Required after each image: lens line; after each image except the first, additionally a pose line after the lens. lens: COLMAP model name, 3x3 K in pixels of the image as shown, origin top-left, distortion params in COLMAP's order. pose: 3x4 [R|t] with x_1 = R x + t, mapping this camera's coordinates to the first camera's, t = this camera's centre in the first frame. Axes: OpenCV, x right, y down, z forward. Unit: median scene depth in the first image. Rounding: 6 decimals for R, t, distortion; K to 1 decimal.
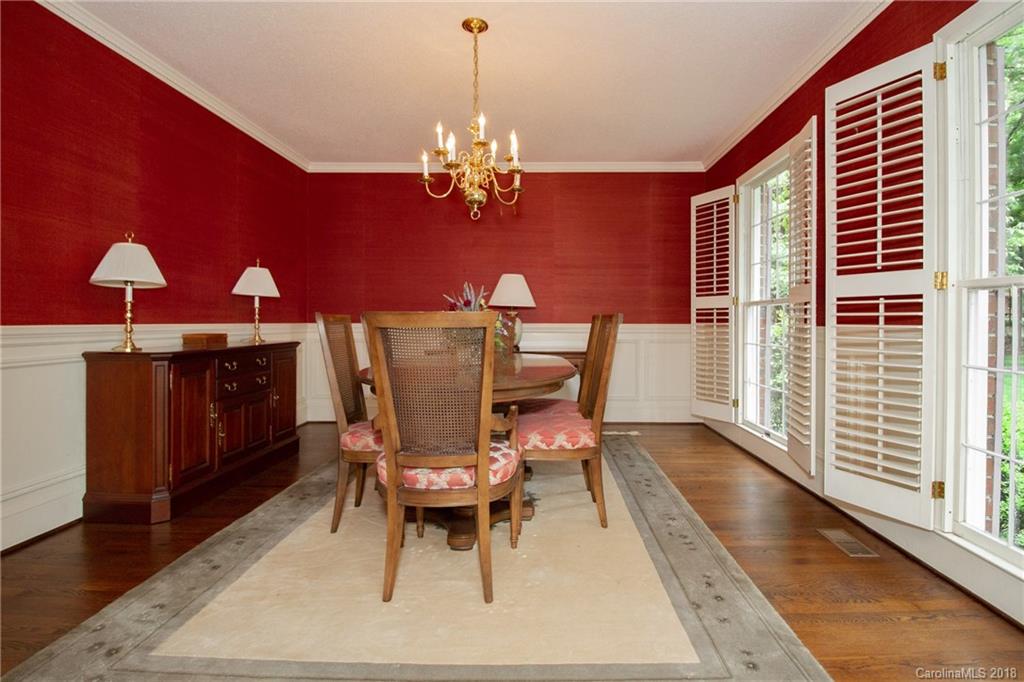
lens RADIAL K [[512.9, 0, 522.8], [0, 512.9, 333.1], [0, 0, 1]] dist [-0.009837, -0.007706]
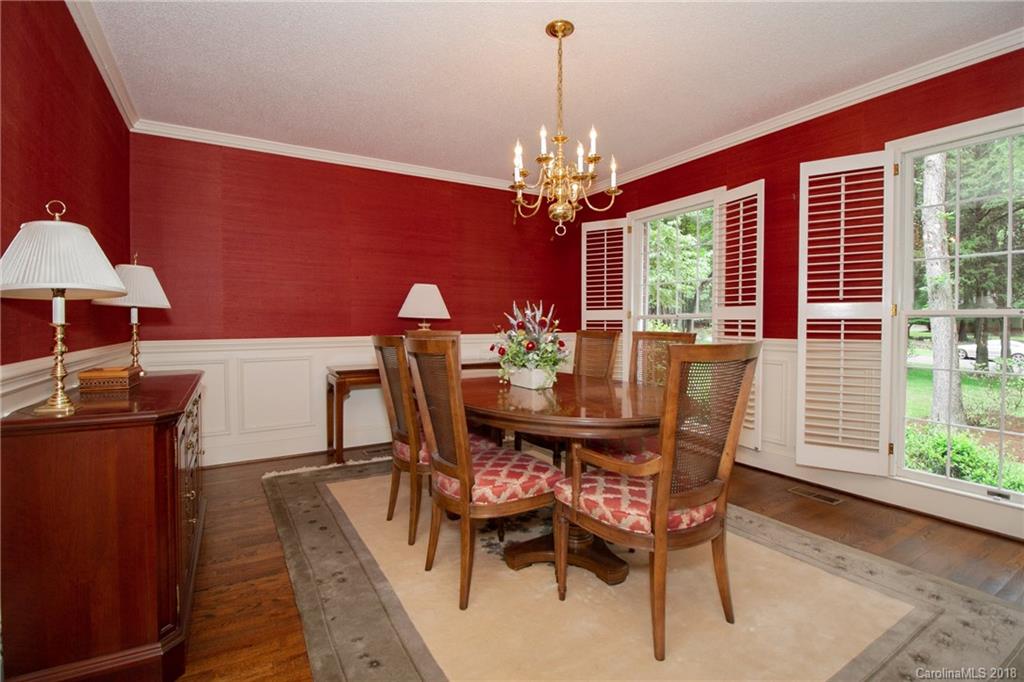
lens RADIAL K [[477.5, 0, 513.7], [0, 477.5, 340.3], [0, 0, 1]] dist [-0.007586, -0.005811]
pose [[0.847637, -0.026857, 0.529897, -0.624600], [0.019145, 0.999616, 0.020040, -0.045806], [-0.530231, -0.006842, 0.847825, 0.286715]]
